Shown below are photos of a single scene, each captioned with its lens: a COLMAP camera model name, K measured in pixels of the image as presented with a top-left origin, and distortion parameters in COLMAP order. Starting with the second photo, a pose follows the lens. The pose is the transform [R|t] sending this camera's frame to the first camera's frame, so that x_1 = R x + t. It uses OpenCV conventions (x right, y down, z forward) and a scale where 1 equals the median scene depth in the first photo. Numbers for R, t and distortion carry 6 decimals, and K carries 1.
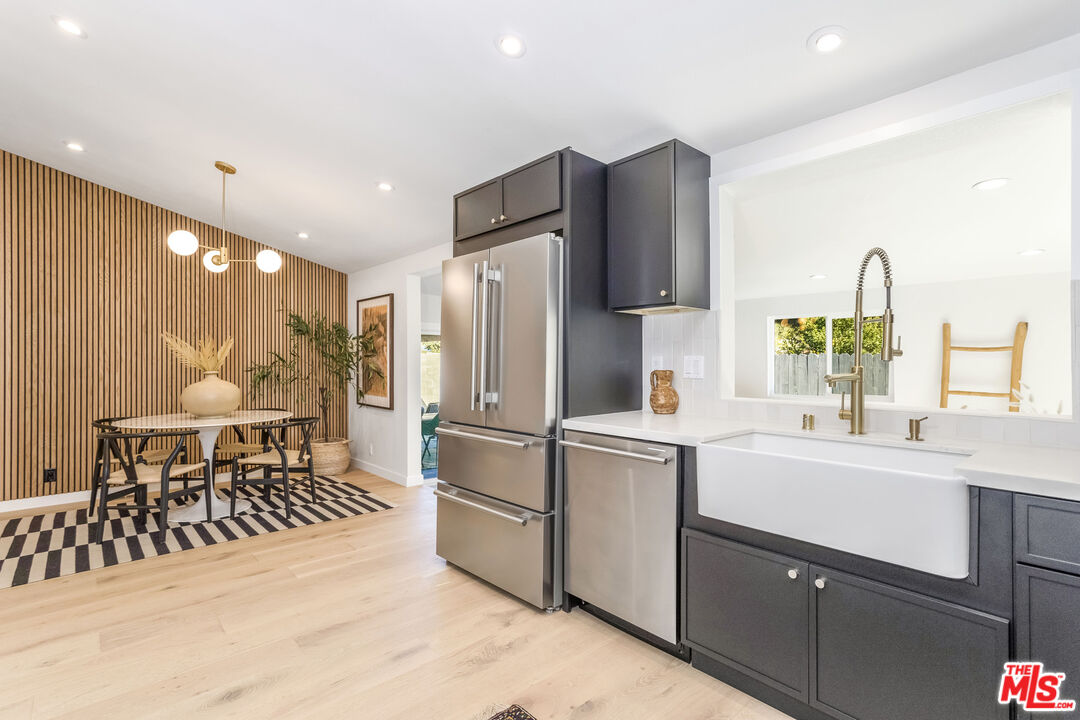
lens RADIAL K [[507.6, 0, 540.3], [0, 507.6, 359.5], [0, 0, 1]] dist [-0.009532, 0.009781]
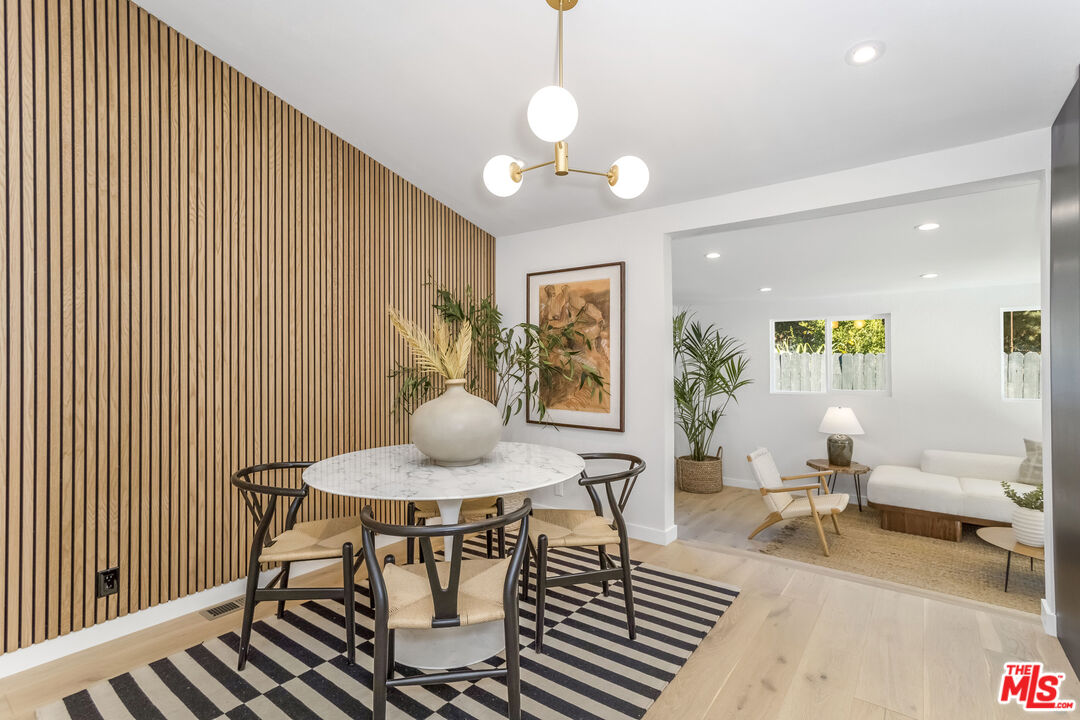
lens RADIAL K [[507.6, 0, 538.5], [0, 507.6, 358.9], [0, 0, 1]] dist [-0.009532, 0.009781]
pose [[0.982879, -0.000048, 0.184253, -0.632805], [-0.000087, 1.000000, 0.000724, 0.000406], [-0.184253, -0.000728, 0.982879, 0.414374]]
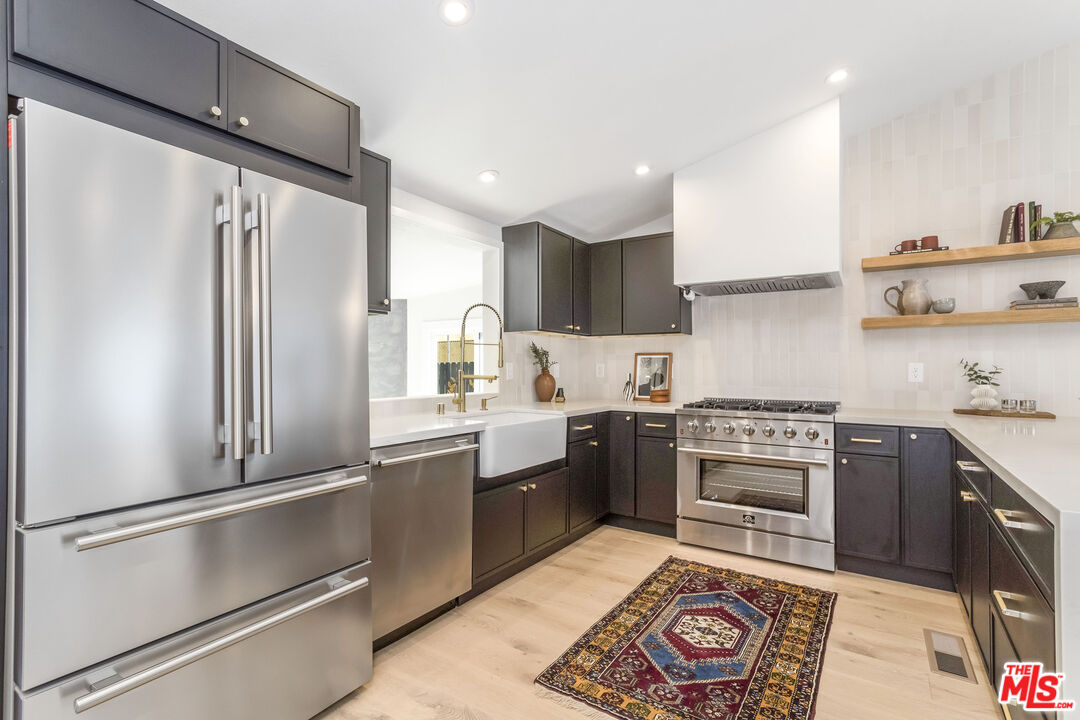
lens RADIAL K [[507.6, 0, 542.9], [0, 507.6, 362.8], [0, 0, 1]] dist [-0.009532, 0.009781]
pose [[-0.245345, 0.008800, 0.969396, -0.459666], [-0.003020, 0.999947, -0.009841, 0.001948], [-0.969431, -0.005342, -0.245306, 0.514825]]
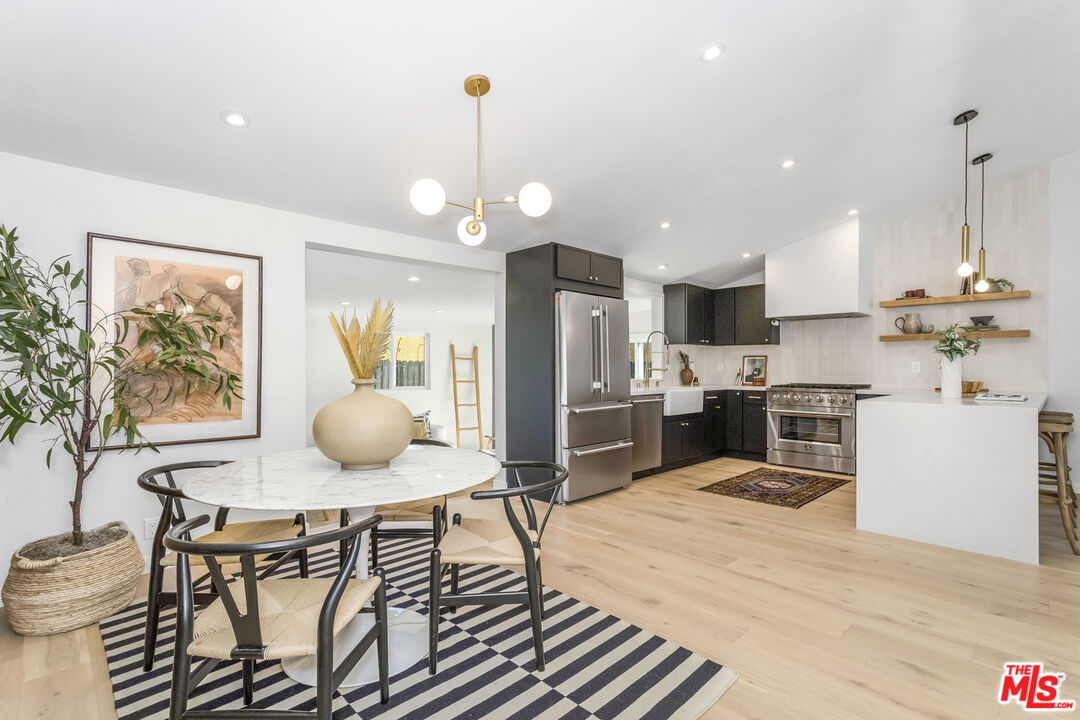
lens RADIAL K [[507.6, 0, 542.1], [0, 507.6, 365.5], [0, 0, 1]] dist [-0.009532, 0.009781]
pose [[-0.035675, 0.003126, 0.999359, -1.129685], [-0.002931, 0.999990, -0.003232, 0.010382], [-0.999359, -0.003044, -0.035666, 0.793092]]
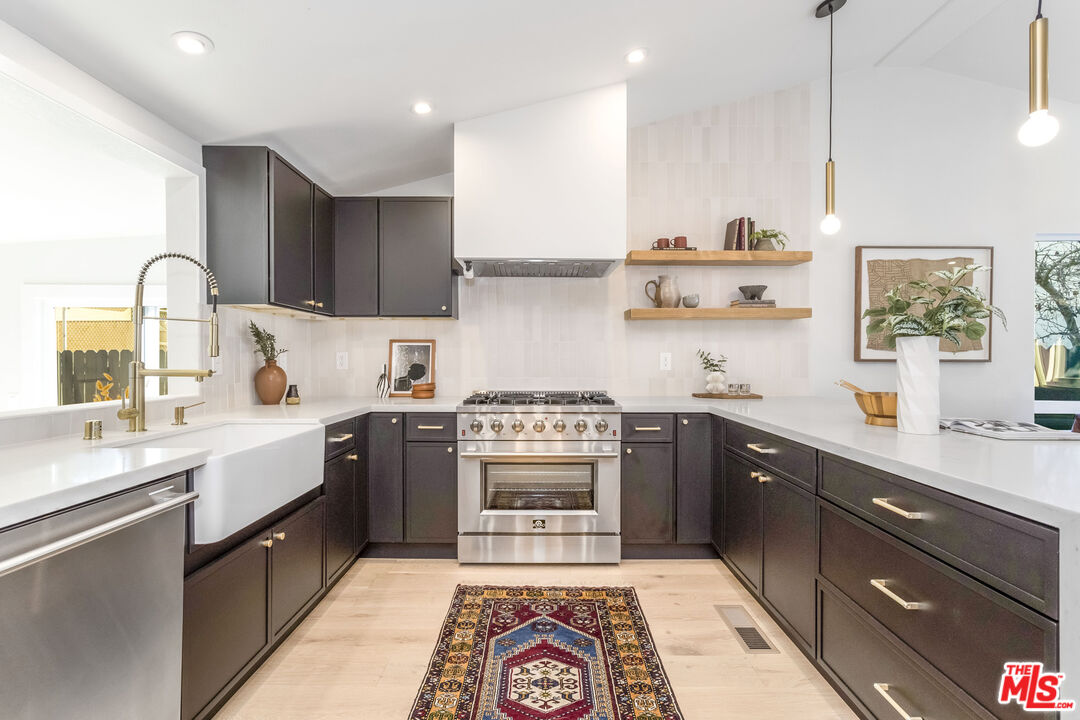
lens RADIAL K [[507.6, 0, 540.5], [0, 507.6, 359.2], [0, 0, 1]] dist [-0.009532, 0.009781]
pose [[-0.736302, -0.001288, 0.676652, -0.270078], [-0.000527, 0.999999, 0.001330, 0.003038], [-0.676653, 0.000623, -0.736302, 0.534371]]
